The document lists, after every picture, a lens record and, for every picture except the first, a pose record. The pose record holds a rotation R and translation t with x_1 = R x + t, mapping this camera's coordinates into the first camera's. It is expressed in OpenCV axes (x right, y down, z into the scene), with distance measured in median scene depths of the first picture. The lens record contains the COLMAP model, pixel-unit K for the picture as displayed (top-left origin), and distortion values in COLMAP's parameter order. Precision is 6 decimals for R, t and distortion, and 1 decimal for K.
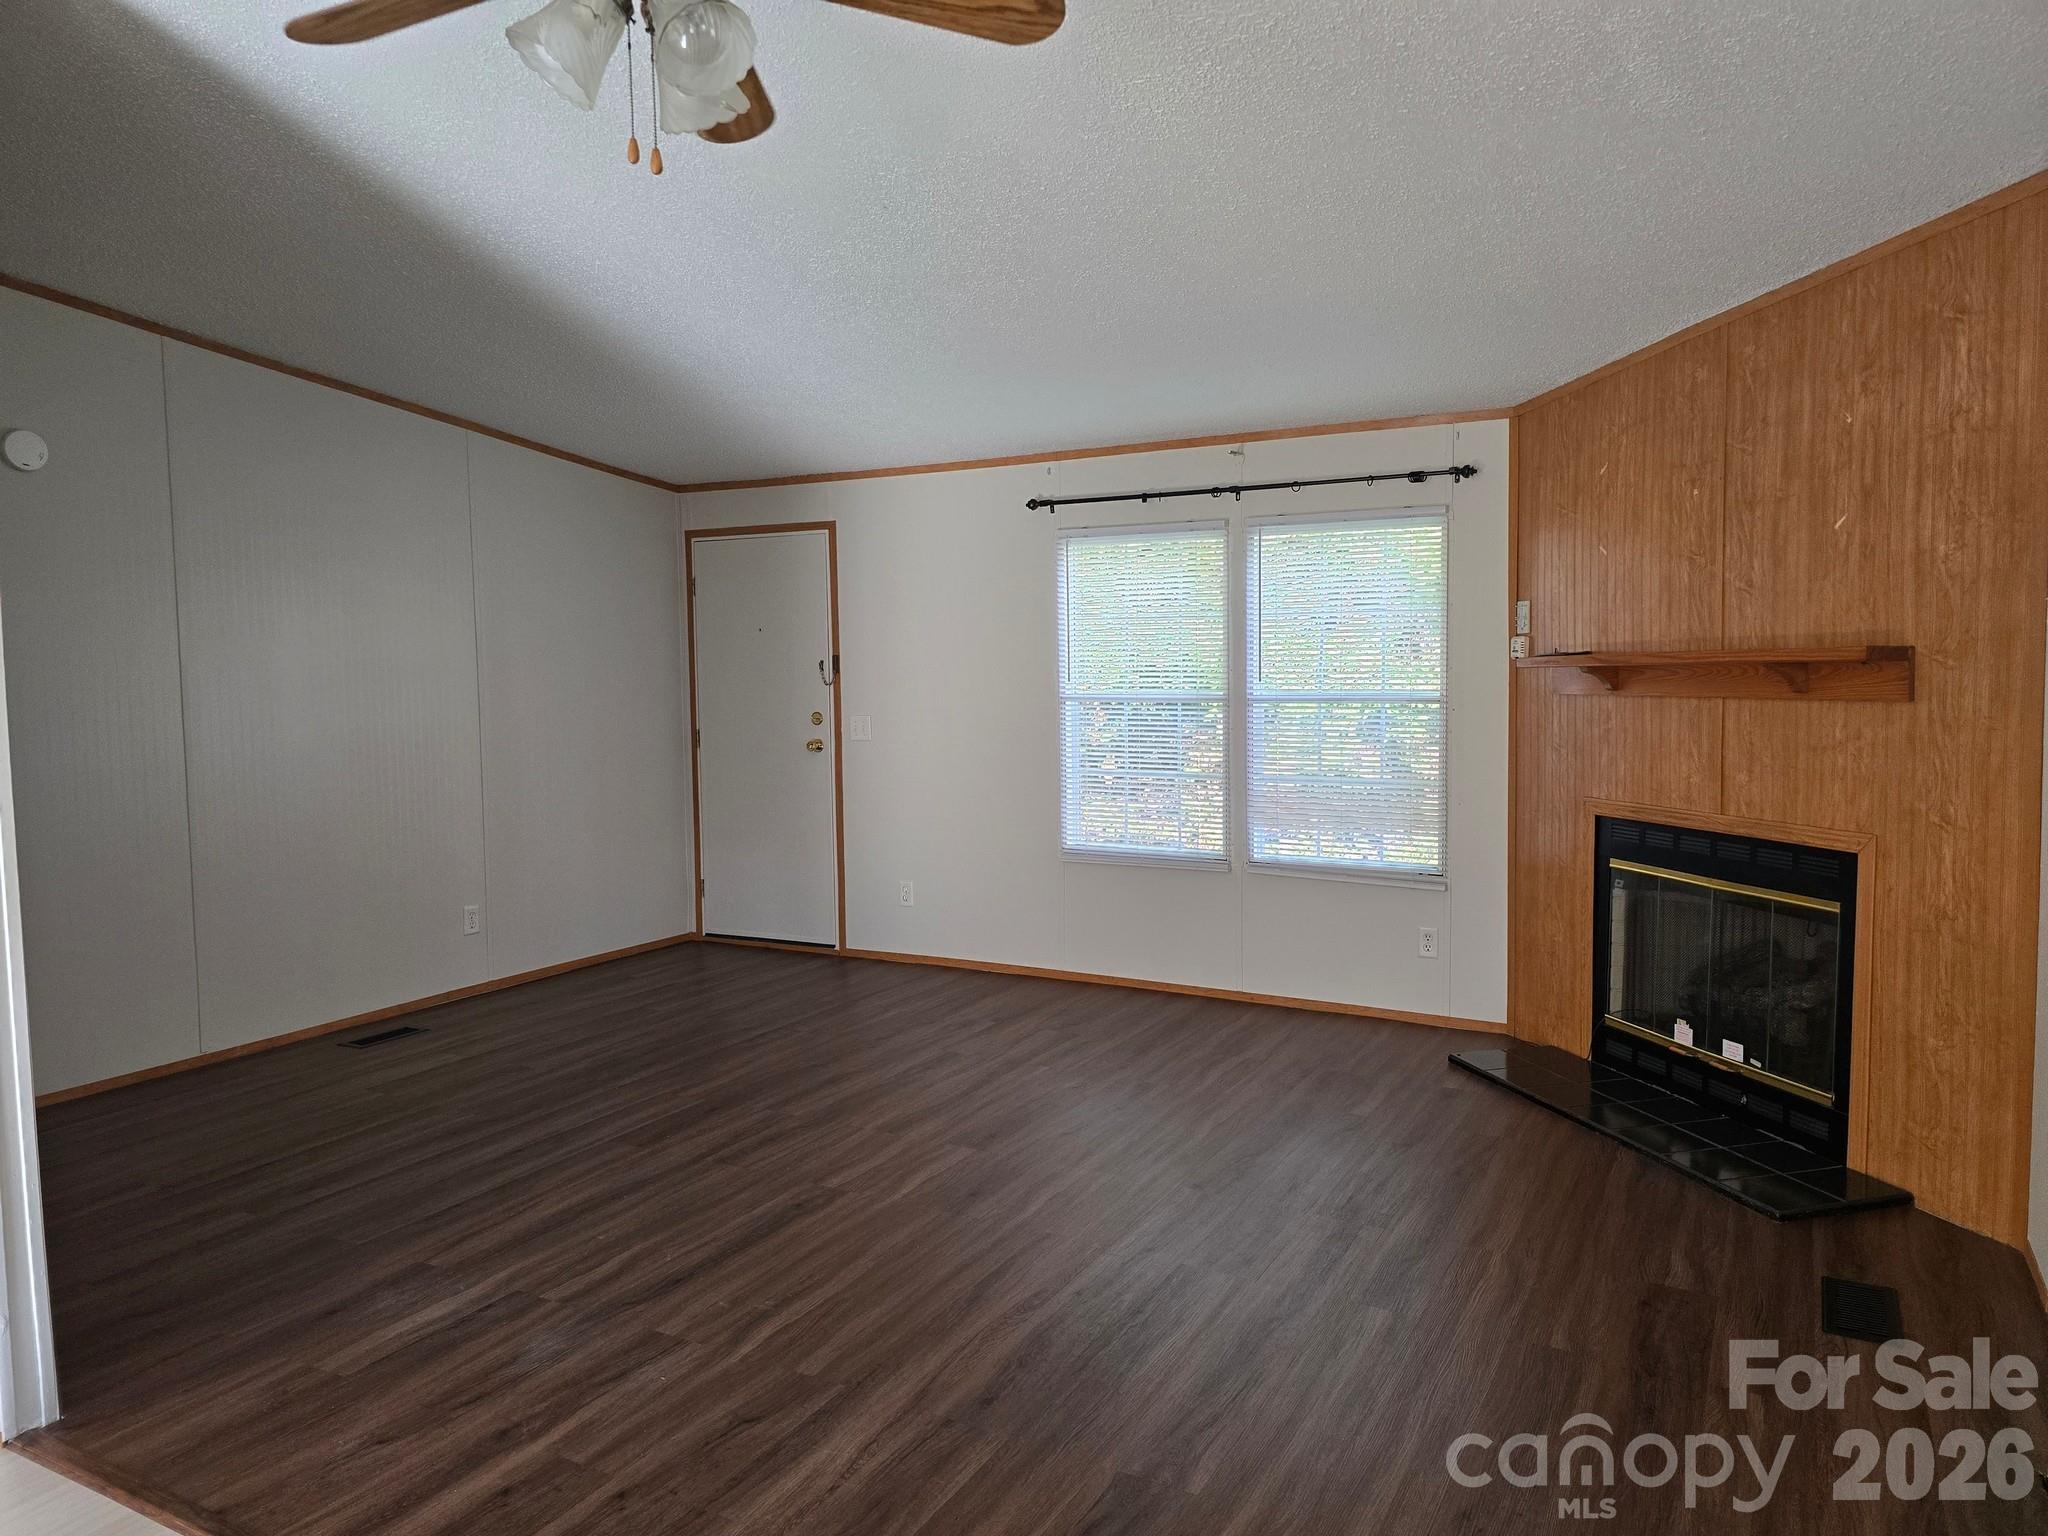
lens RADIAL K [[1341.4, 0, 1024.0], [0, 1341.4, 768.0], [0, 0, 1]] dist [0.097366, -0.047312]
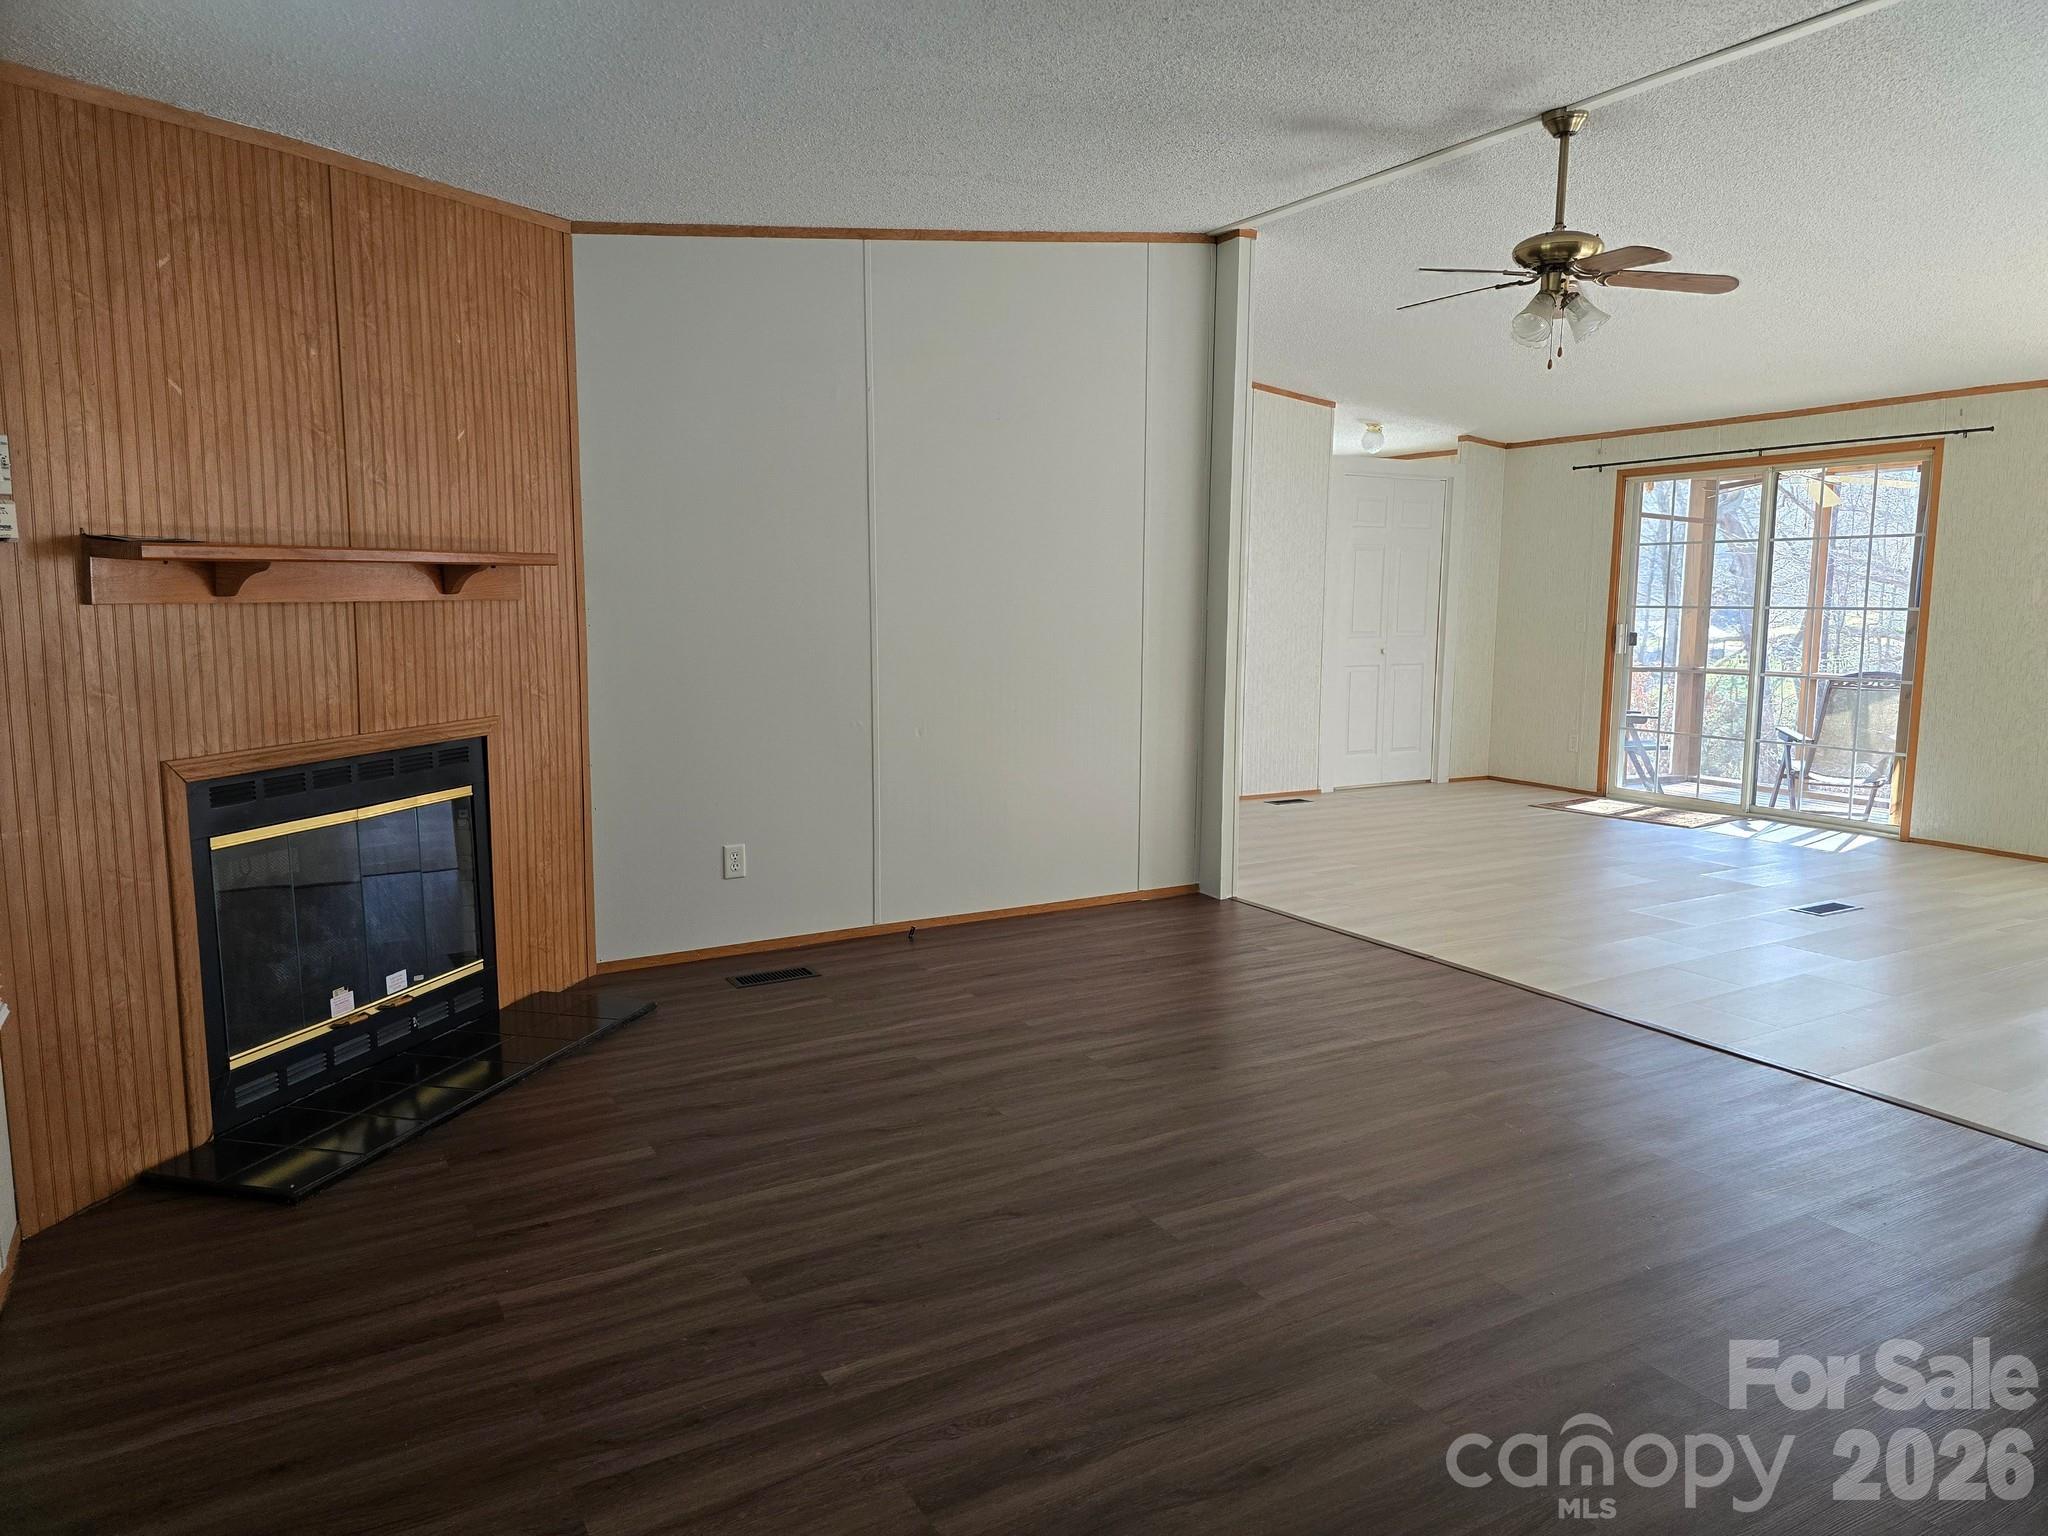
lens RADIAL K [[1383.7, 0, 1048.0], [0, 1383.7, 762.1], [0, 0, 1]] dist [0.071544, -0.054716]
pose [[-0.858885, -0.057553, 0.508925, -0.307845], [0.043775, 0.981781, 0.184905, -0.088387], [-0.510295, 0.181090, -0.840717, 1.405075]]
